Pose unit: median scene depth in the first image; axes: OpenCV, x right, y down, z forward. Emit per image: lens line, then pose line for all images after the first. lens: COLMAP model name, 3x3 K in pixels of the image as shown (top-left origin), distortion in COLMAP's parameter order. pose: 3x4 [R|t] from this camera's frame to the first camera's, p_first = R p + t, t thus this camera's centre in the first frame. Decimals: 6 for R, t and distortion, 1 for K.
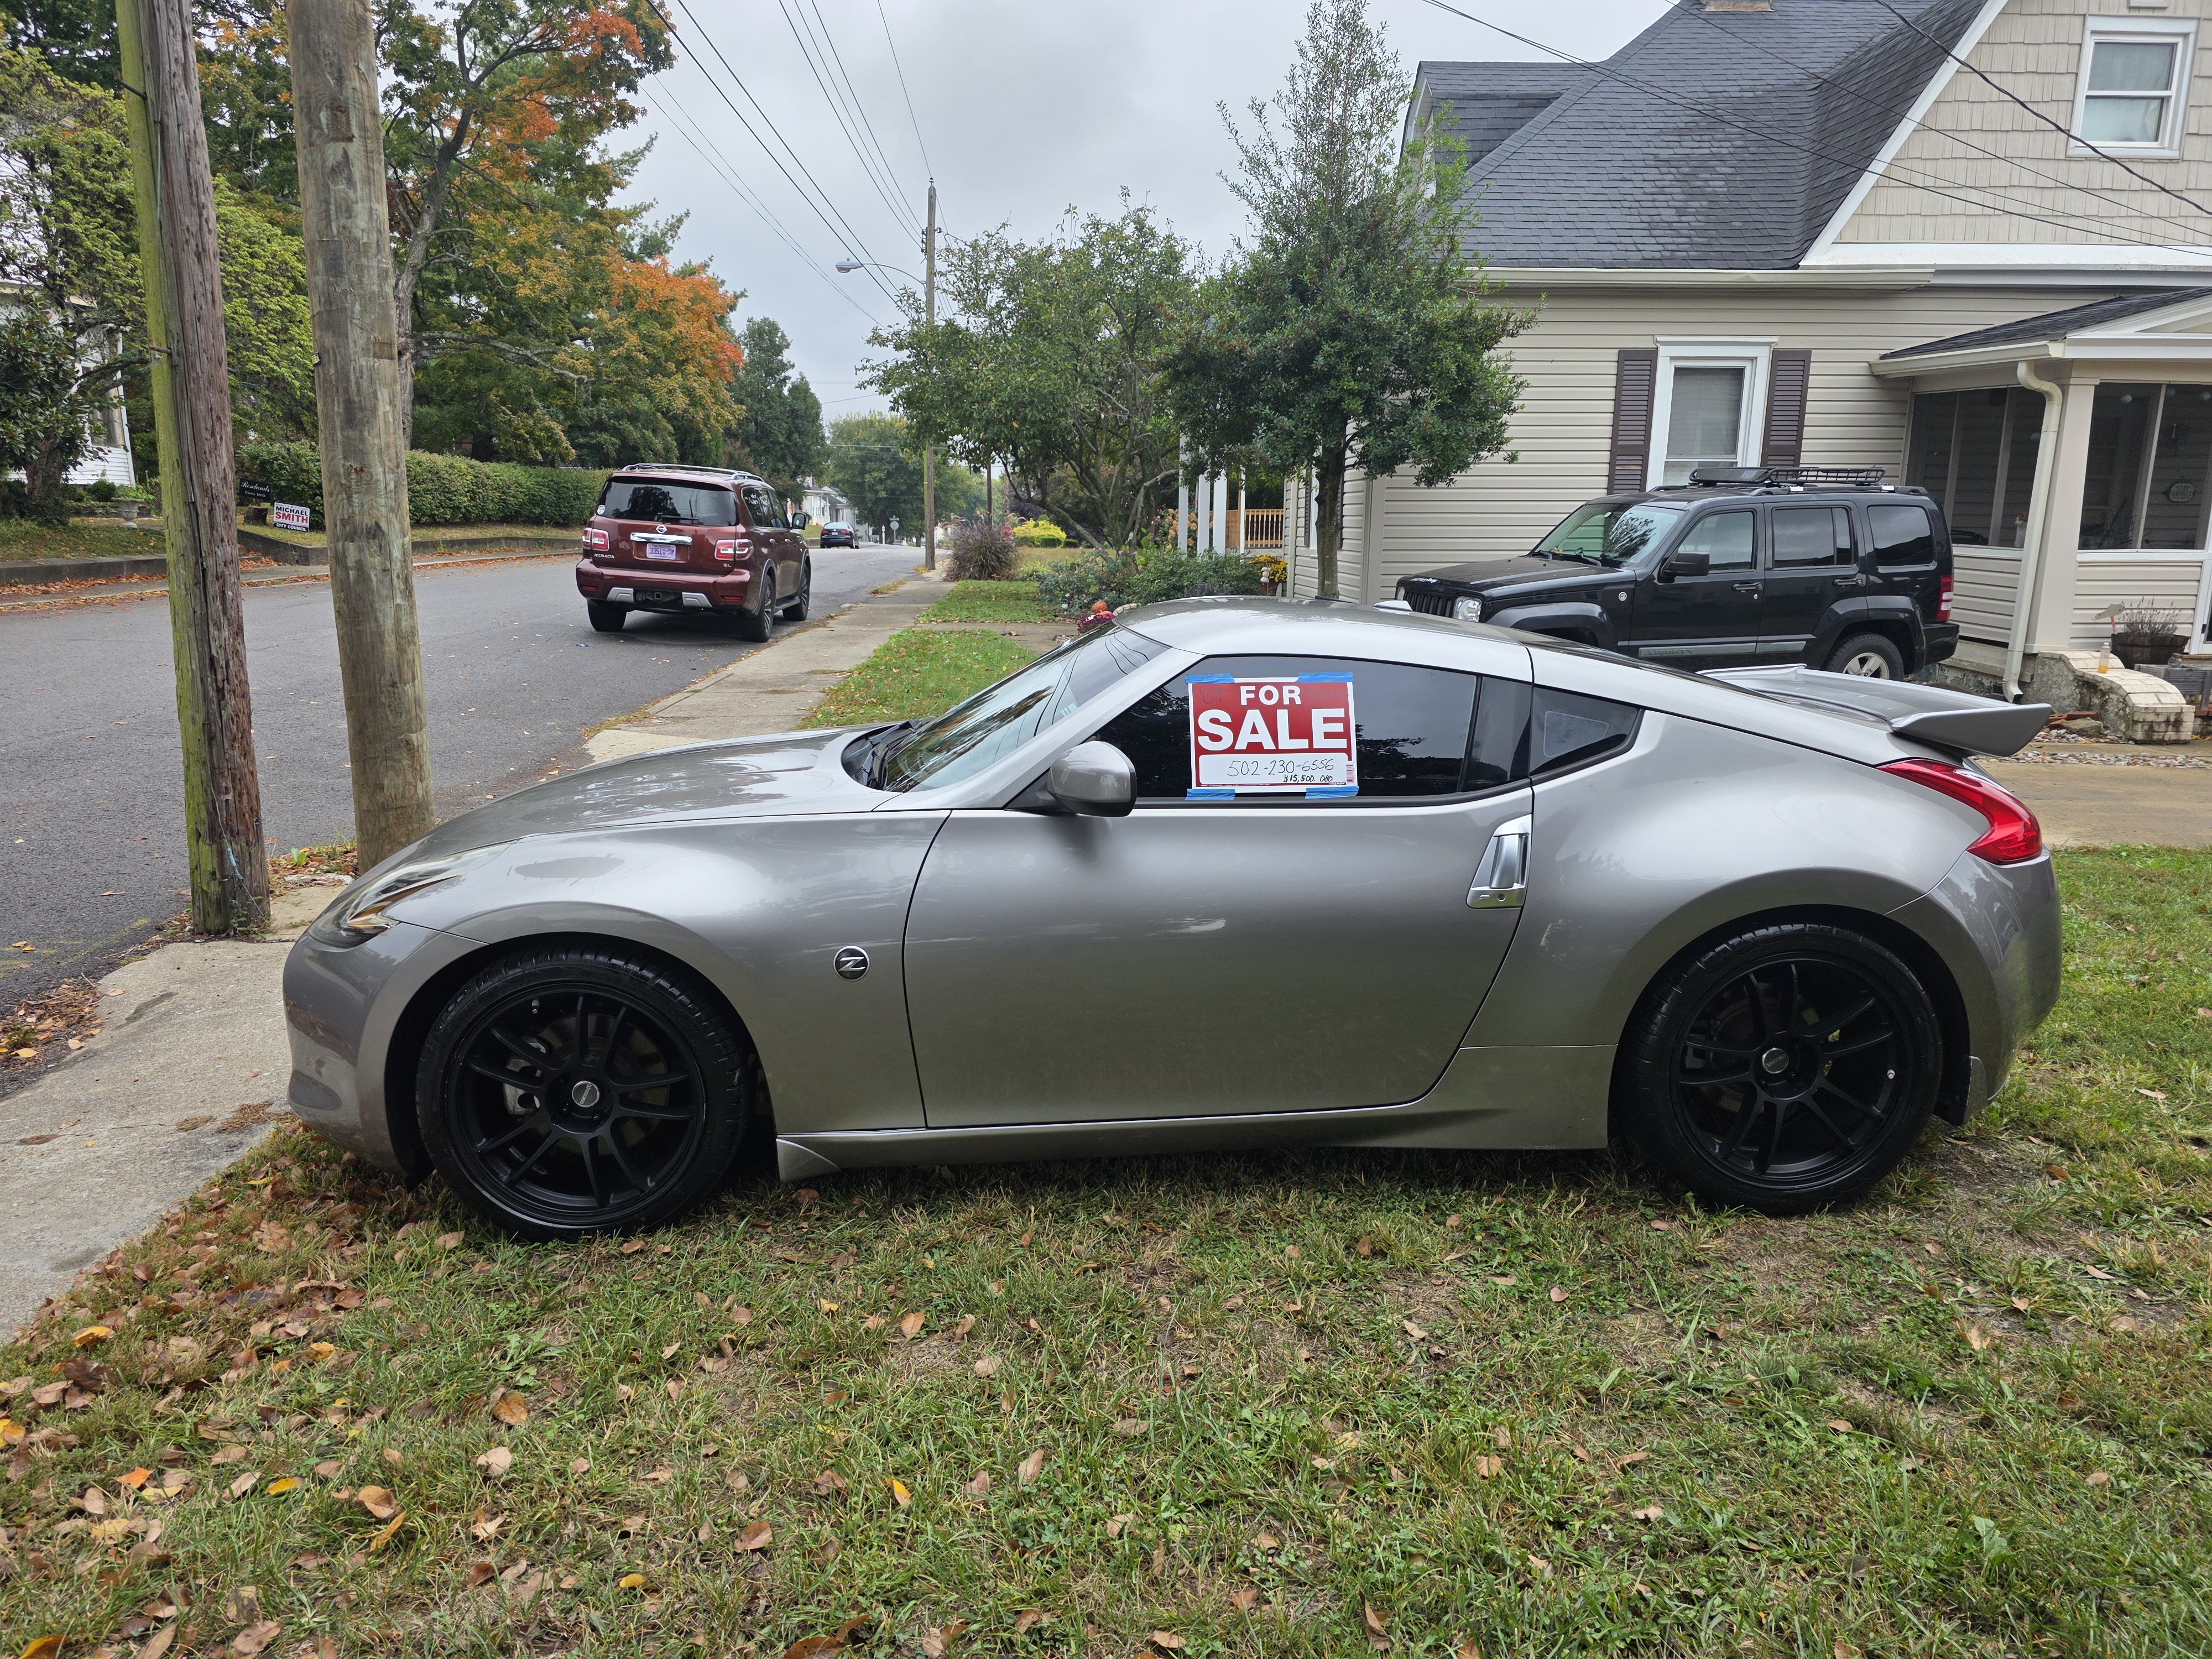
lens RADIAL K [[1479.3, 0, 1110.5], [0, 1479.3, 819.8], [0, 0, 1]] dist [0.041497, -0.033740]
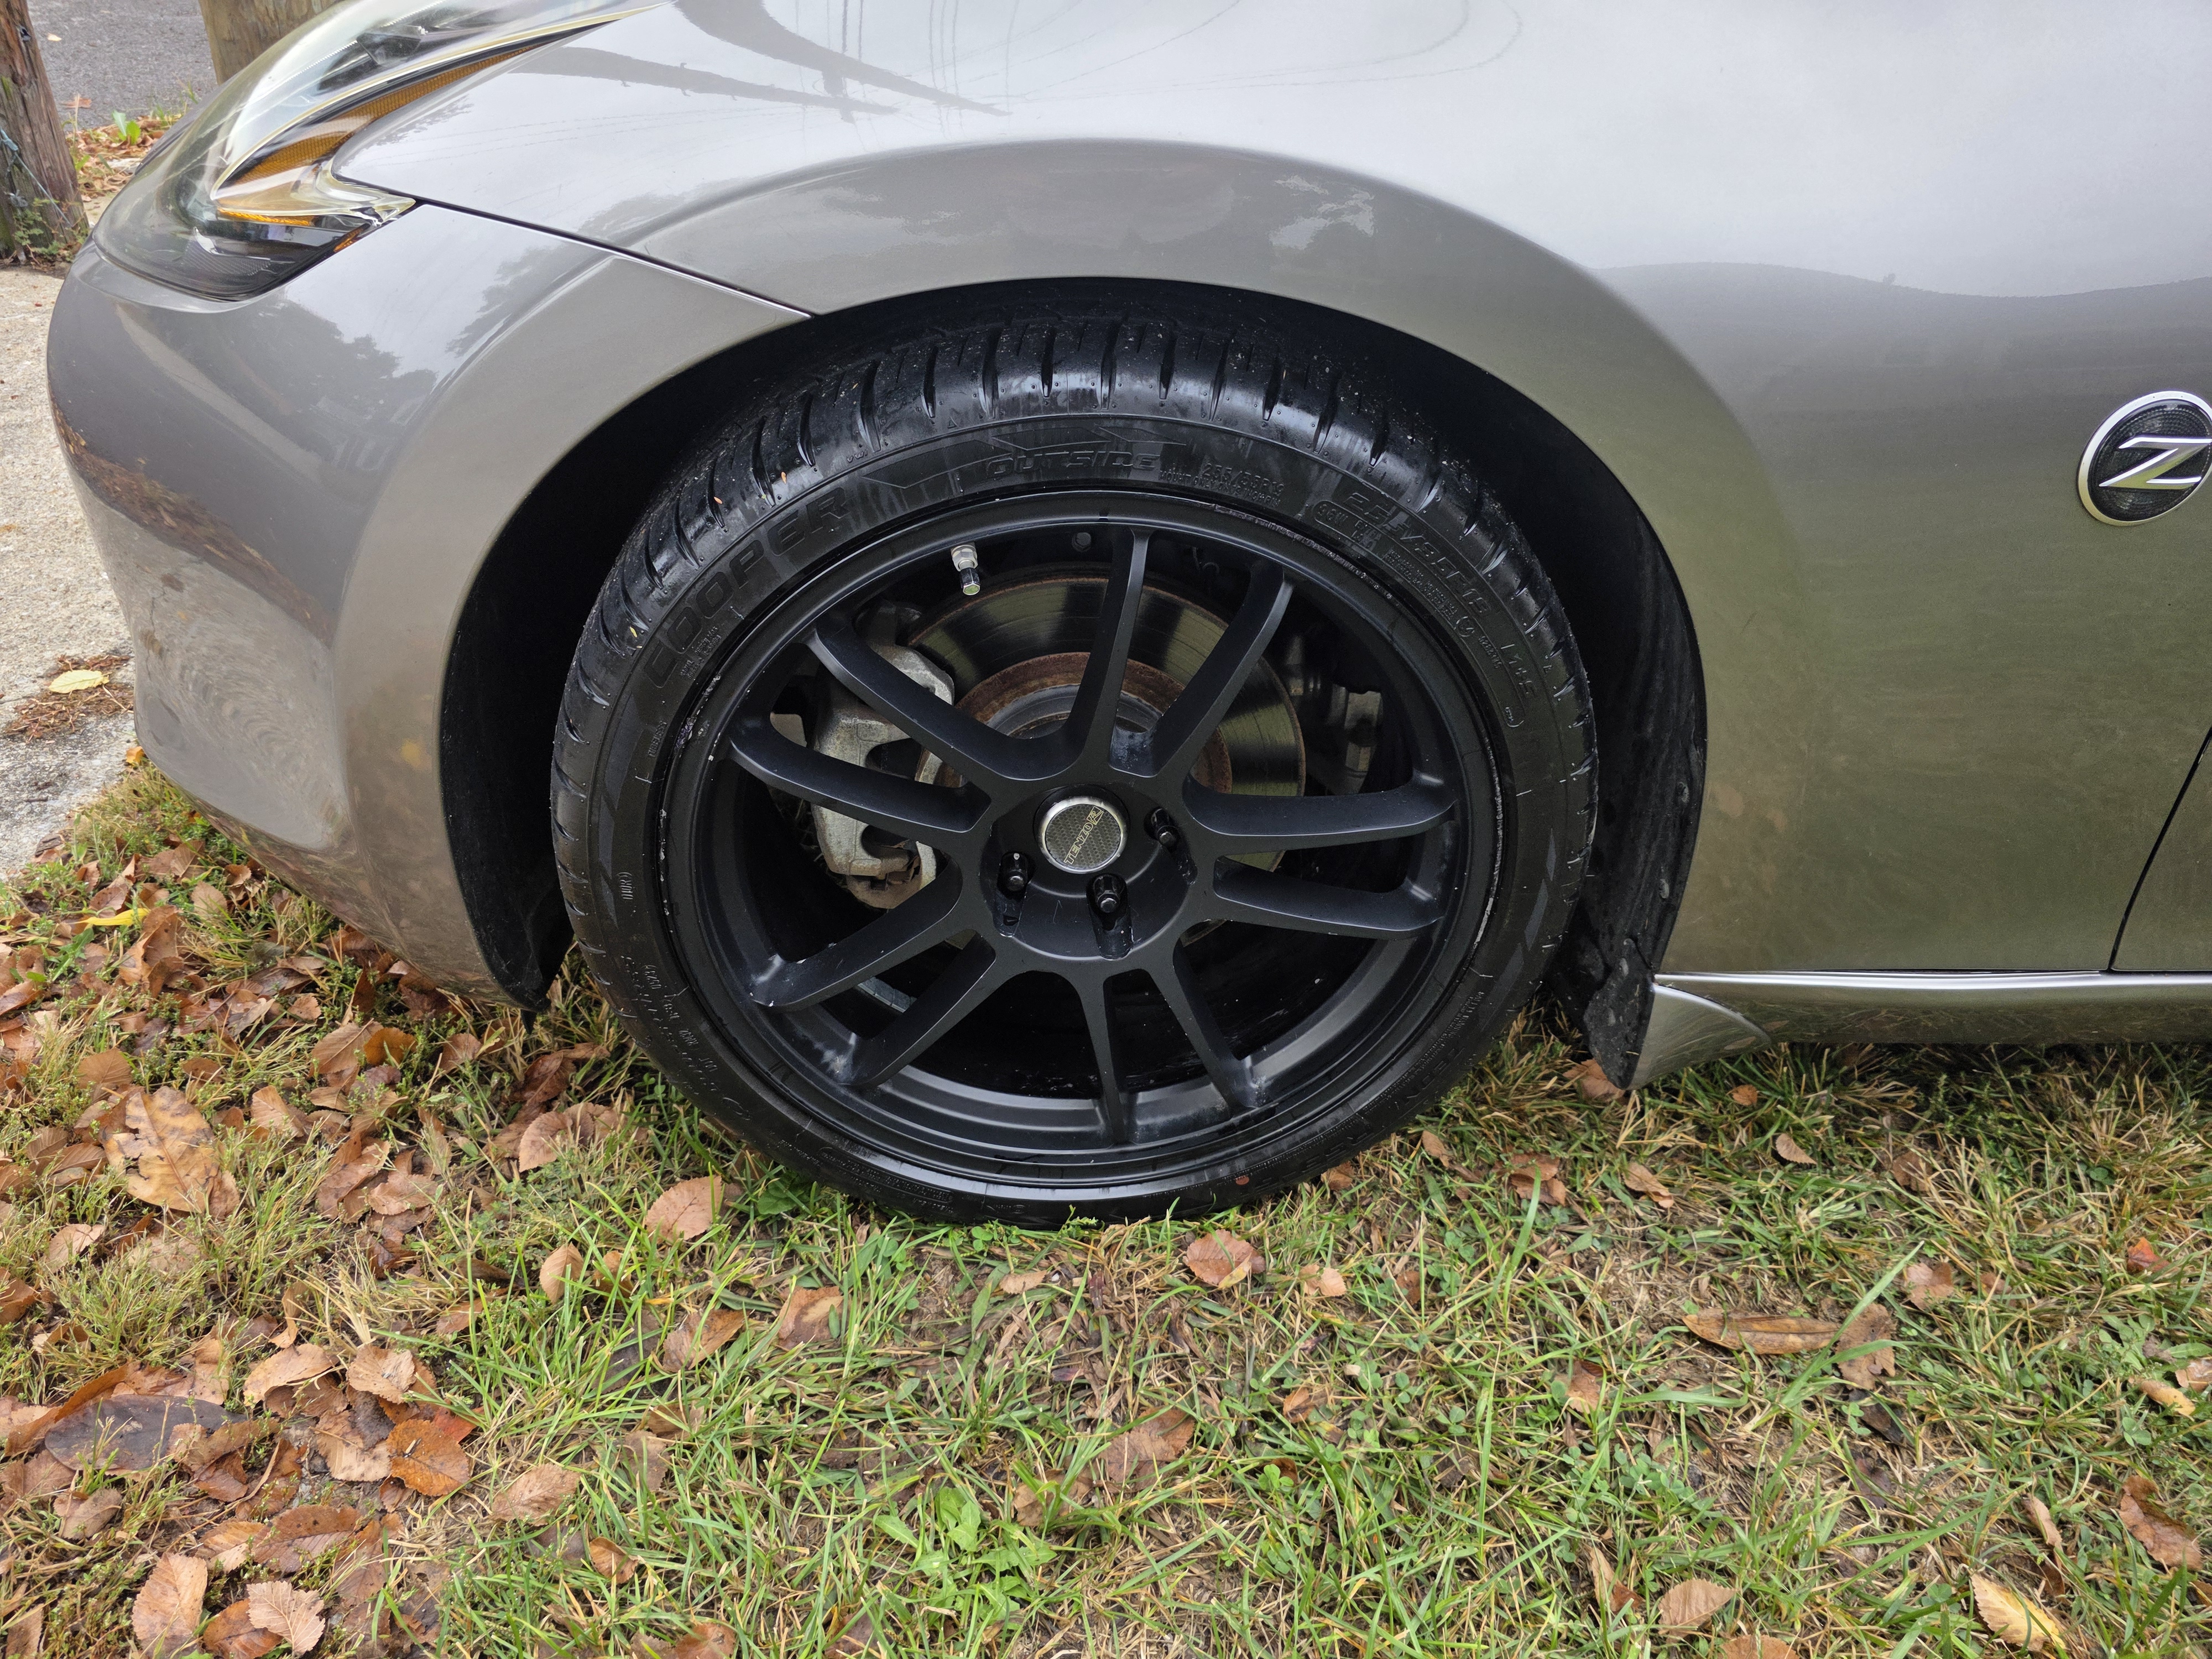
lens RADIAL K [[1479.3, 0, 1110.5], [0, 1479.3, 819.8], [0, 0, 1]] dist [0.041497, -0.033740]
pose [[0.998671, 0.031374, 0.040877, -0.360310], [-0.044869, 0.919530, 0.390449, 0.058554], [-0.025338, -0.391765, 0.919716, 0.712264]]
